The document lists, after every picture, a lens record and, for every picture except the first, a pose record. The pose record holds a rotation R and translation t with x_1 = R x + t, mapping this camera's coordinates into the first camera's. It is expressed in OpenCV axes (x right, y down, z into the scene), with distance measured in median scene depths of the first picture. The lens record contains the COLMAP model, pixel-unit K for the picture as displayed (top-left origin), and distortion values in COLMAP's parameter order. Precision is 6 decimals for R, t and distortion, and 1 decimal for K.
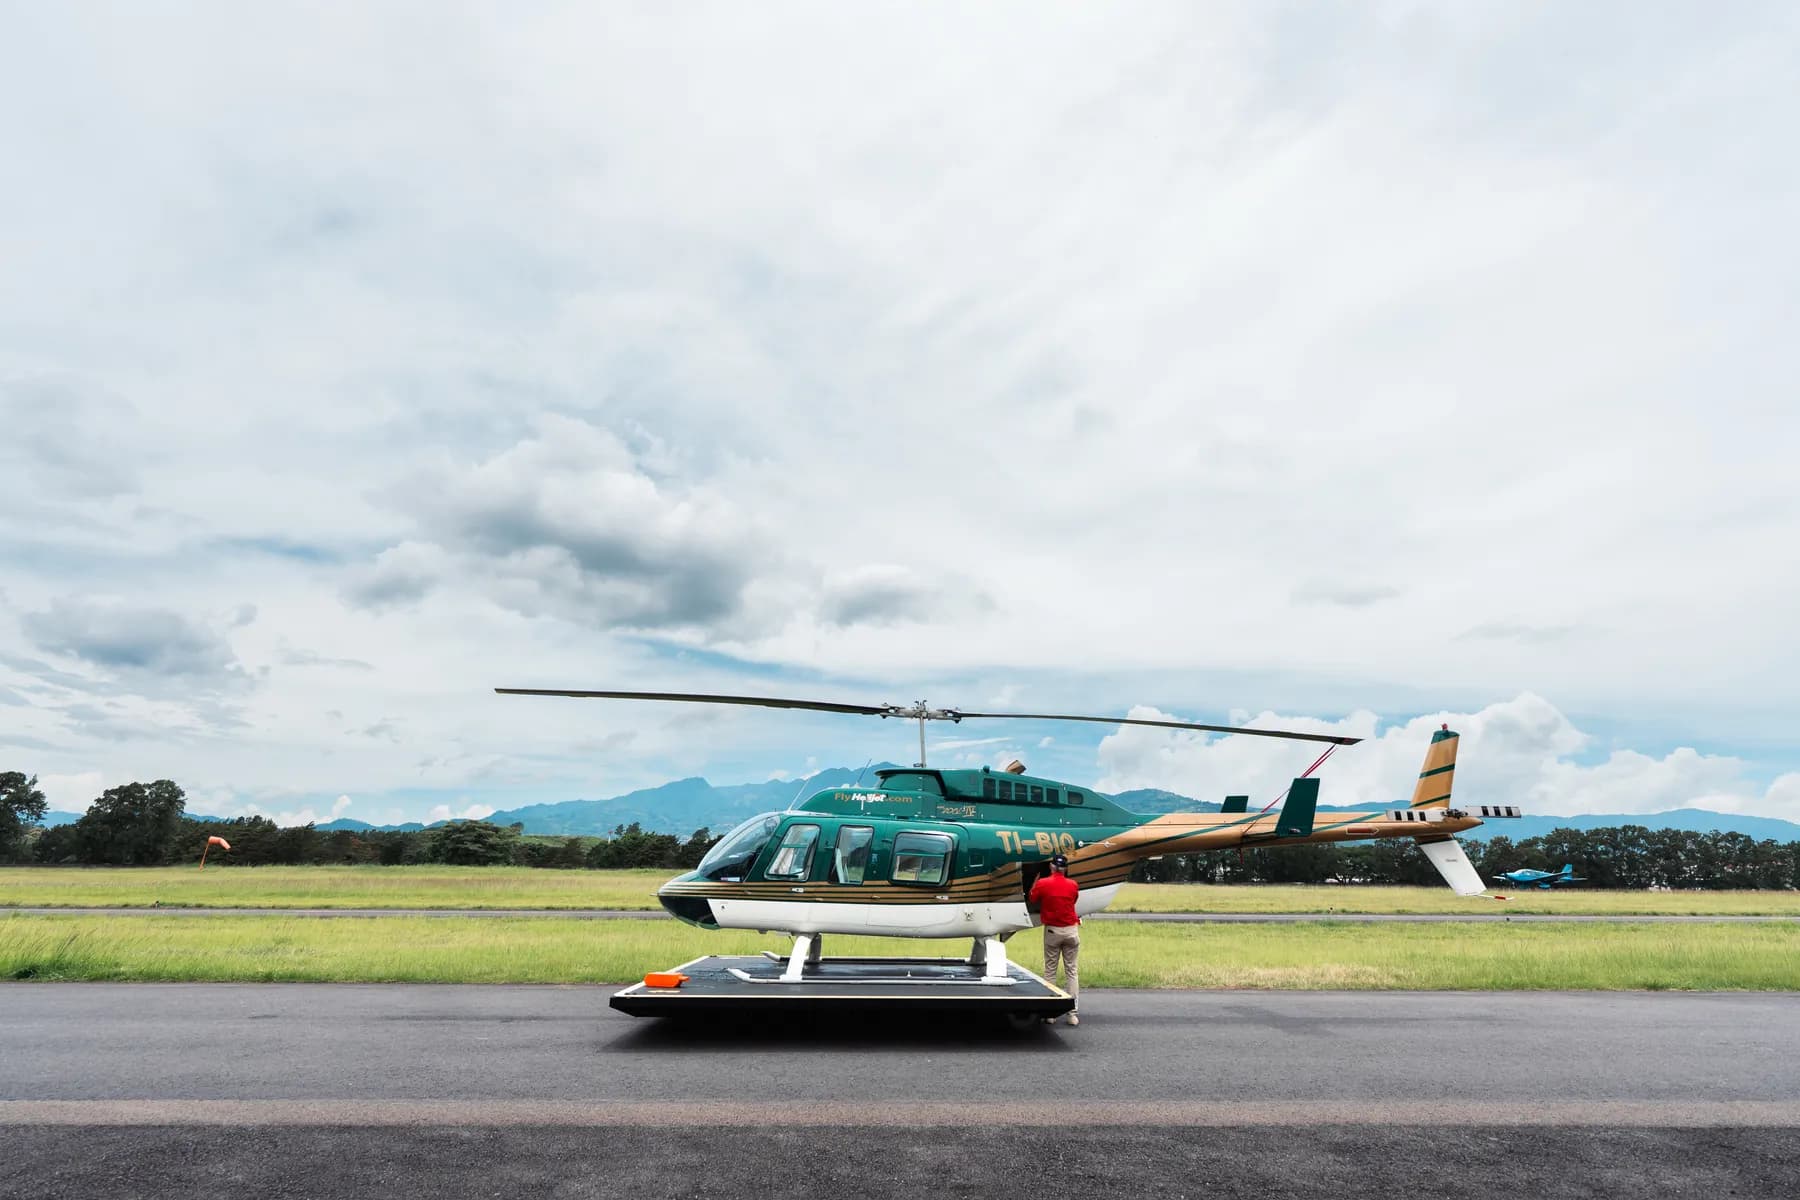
lens RADIAL K [[823.8, 0, 906.1], [0, 823.8, 560.0], [0, 0, 1]] dist [0.001197, 0.000043]
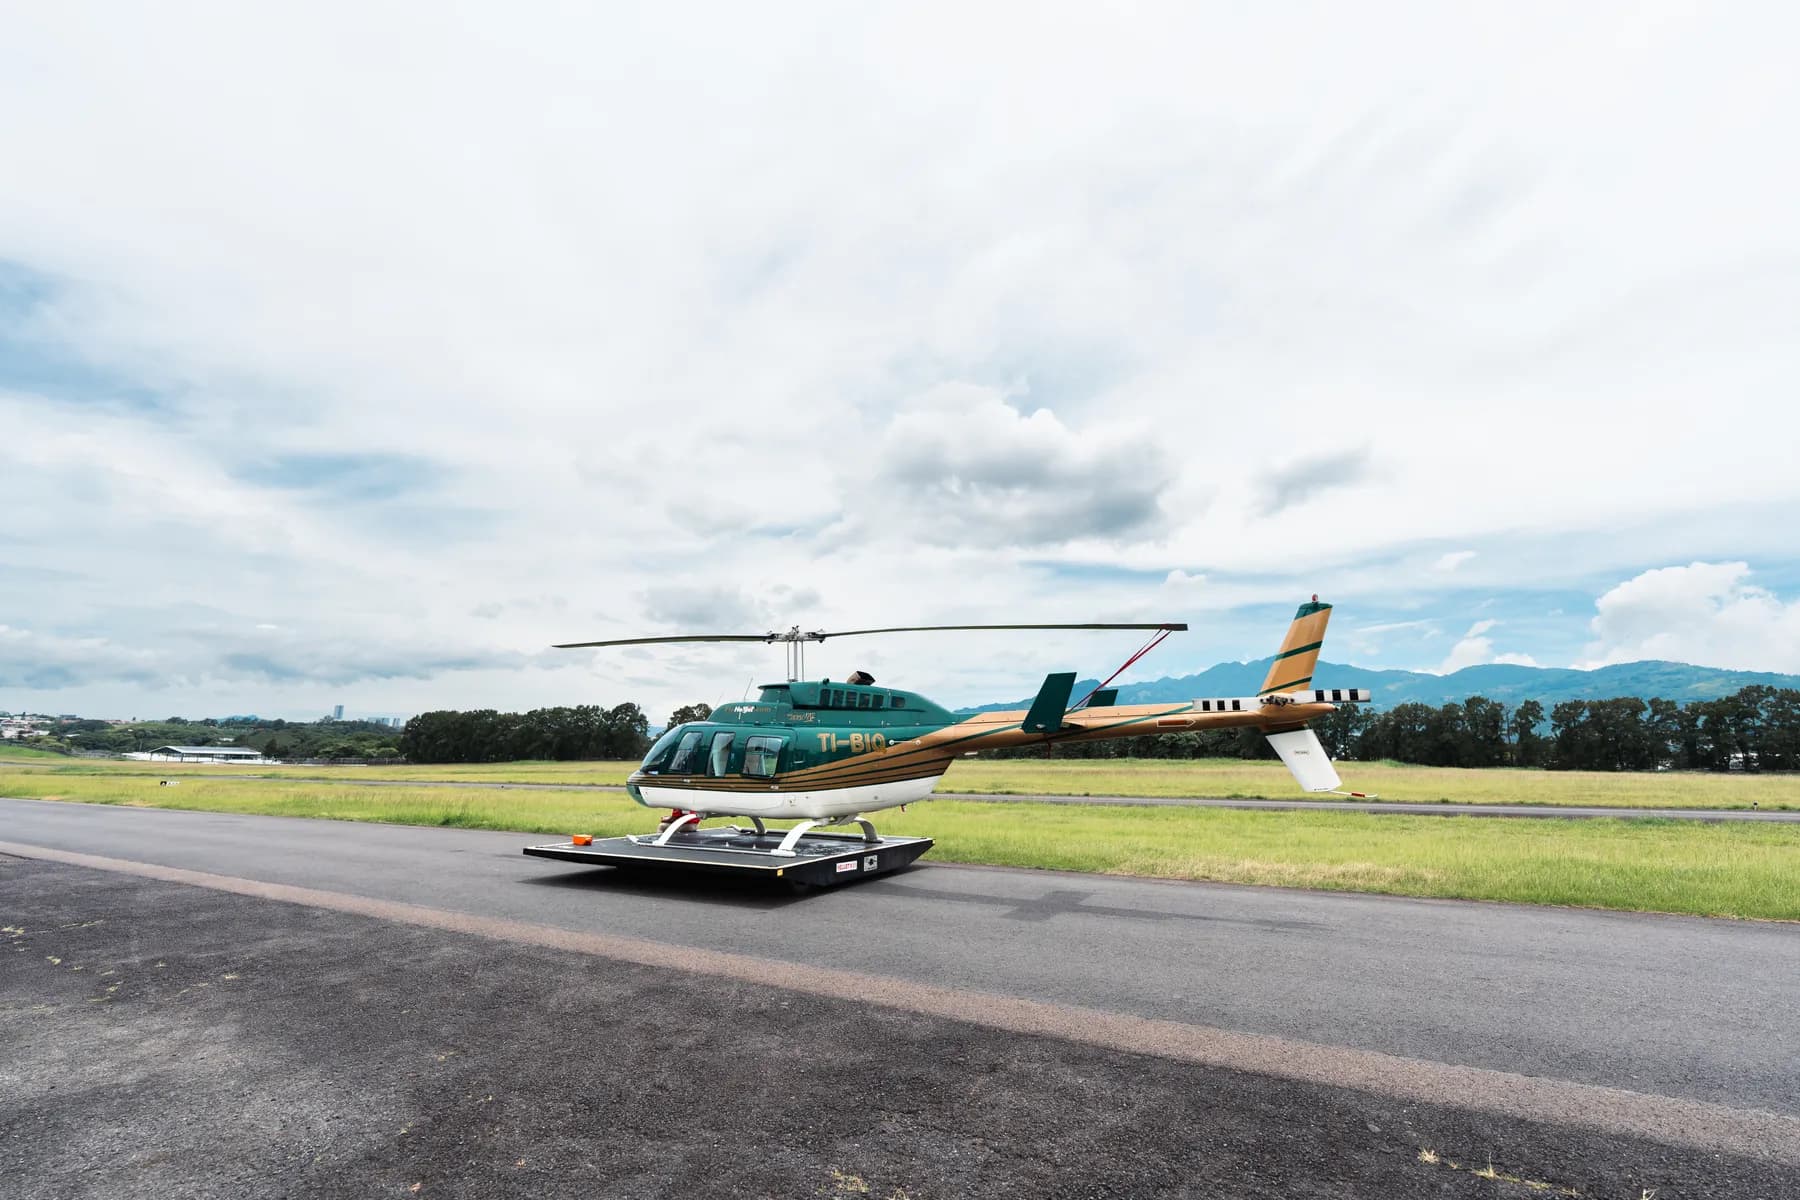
lens RADIAL K [[759.8, 0, 894.2], [0, 759.8, 597.1], [0, 0, 1]] dist [0.002400, 0.000070]
pose [[0.866442, -0.110816, -0.486824, 0.715251], [0.182117, 0.978024, 0.101500, 0.049389], [0.464877, -0.176603, 0.867583, 0.146934]]
